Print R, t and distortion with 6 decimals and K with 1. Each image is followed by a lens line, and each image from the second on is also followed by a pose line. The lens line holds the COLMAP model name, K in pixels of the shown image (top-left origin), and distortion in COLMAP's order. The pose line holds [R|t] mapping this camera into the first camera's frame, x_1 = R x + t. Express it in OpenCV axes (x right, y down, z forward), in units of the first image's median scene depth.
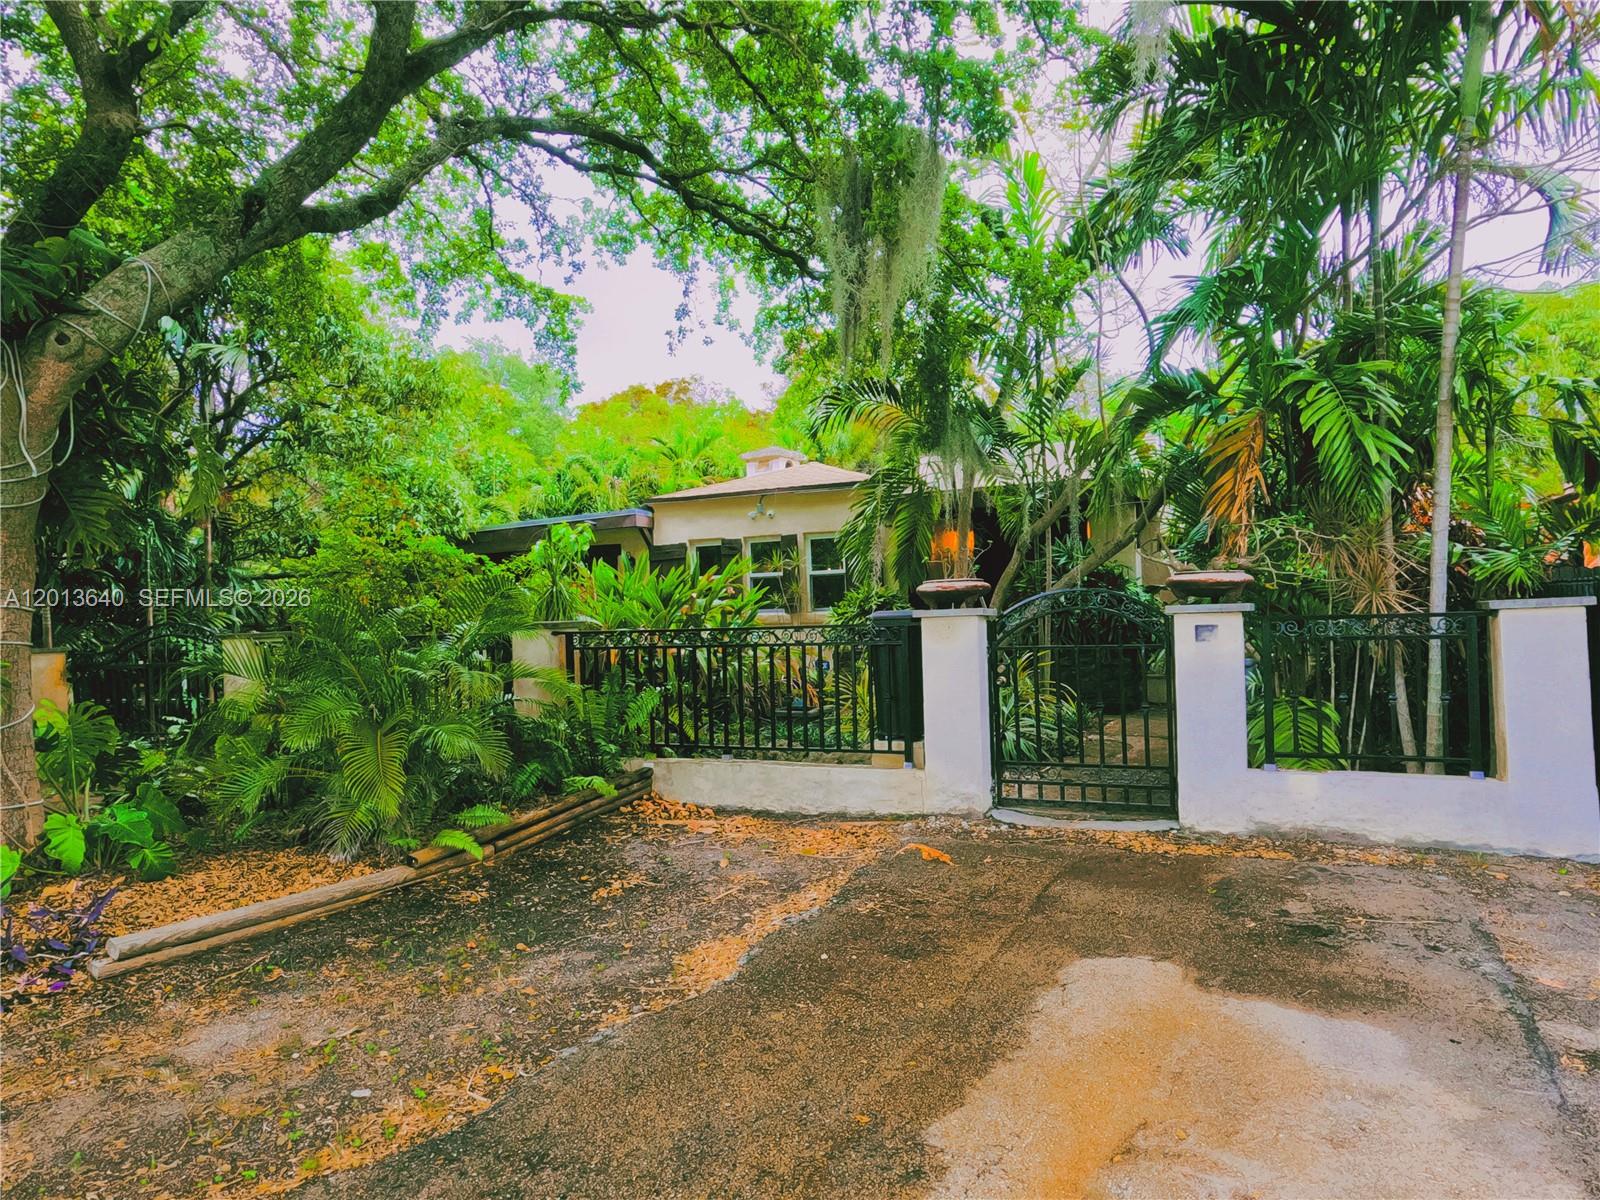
lens RADIAL K [[1090.0, 0, 803.6], [0, 1090.0, 600.4], [0, 0, 1]] dist [0.000940, -0.000258]
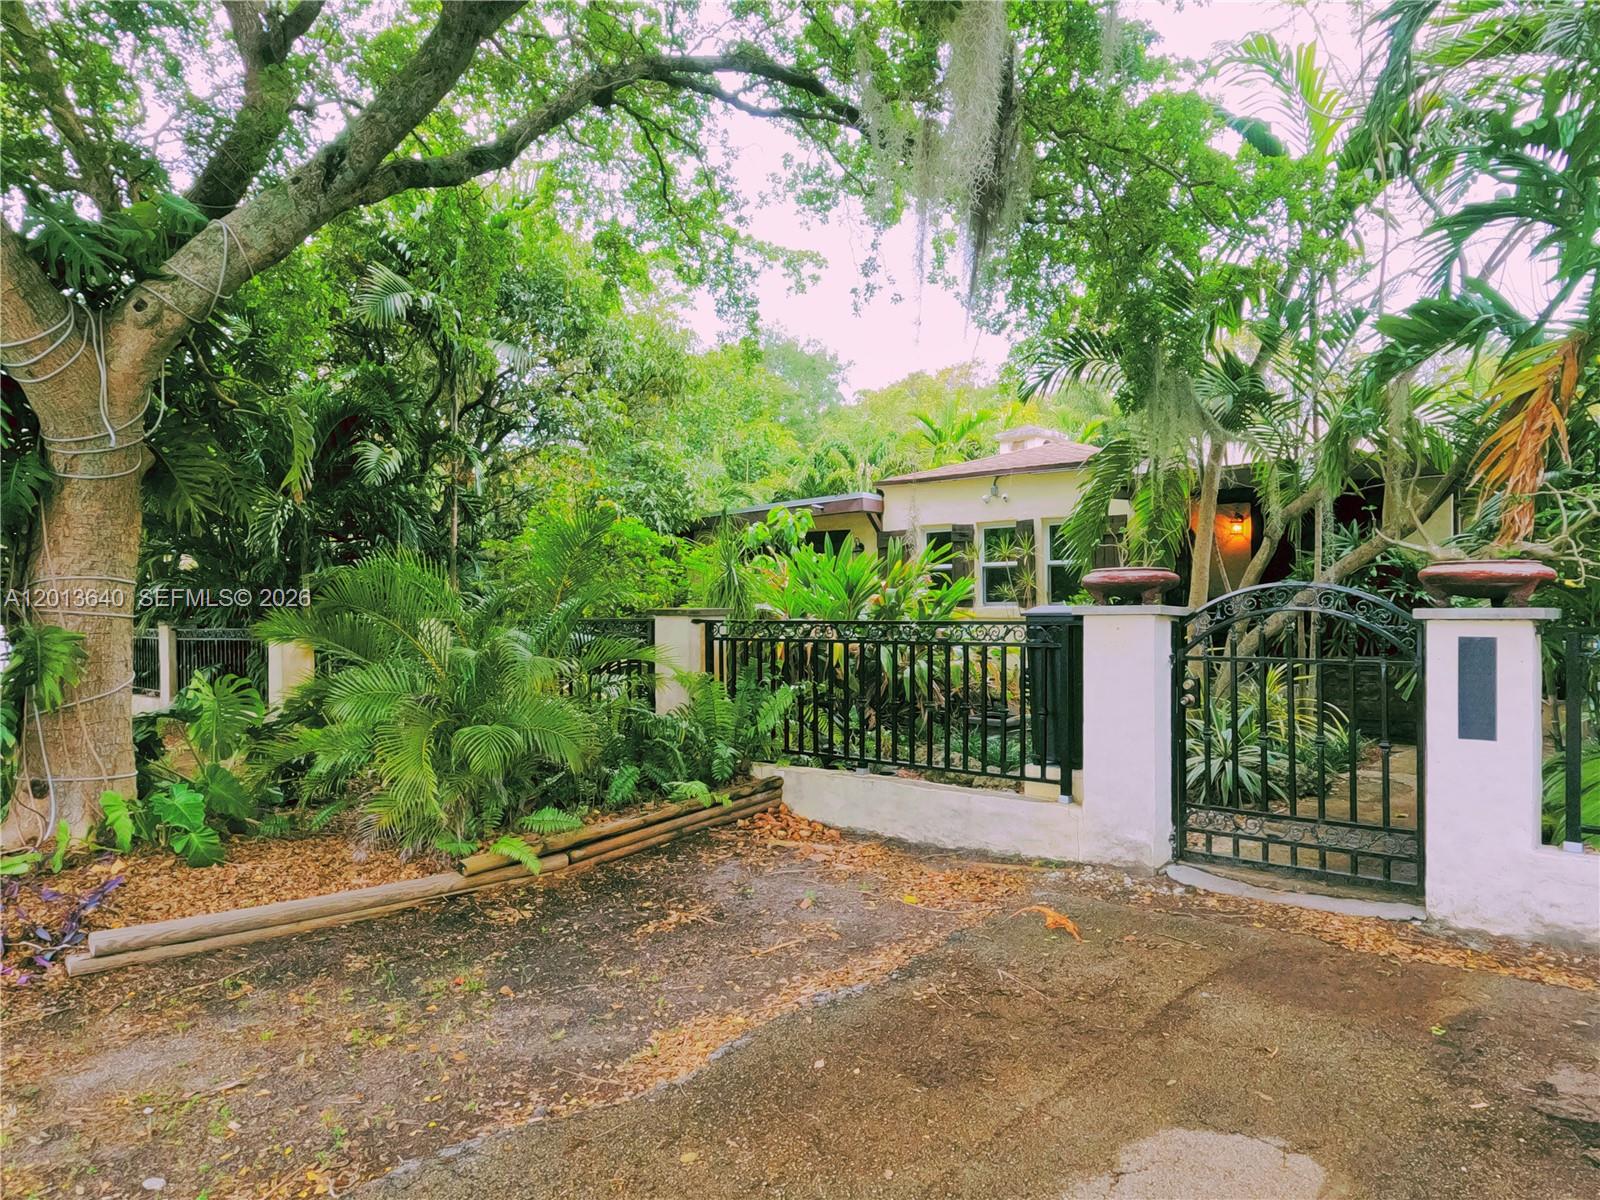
lens RADIAL K [[1090.0, 0, 795.8], [0, 1090.0, 601.3], [0, 0, 1]] dist [0.000940, -0.000258]
pose [[0.958951, 0.024909, -0.282477, 0.132130], [-0.022313, 0.999674, 0.012401, 0.000414], [0.282694, -0.005589, 0.959194, 0.179348]]
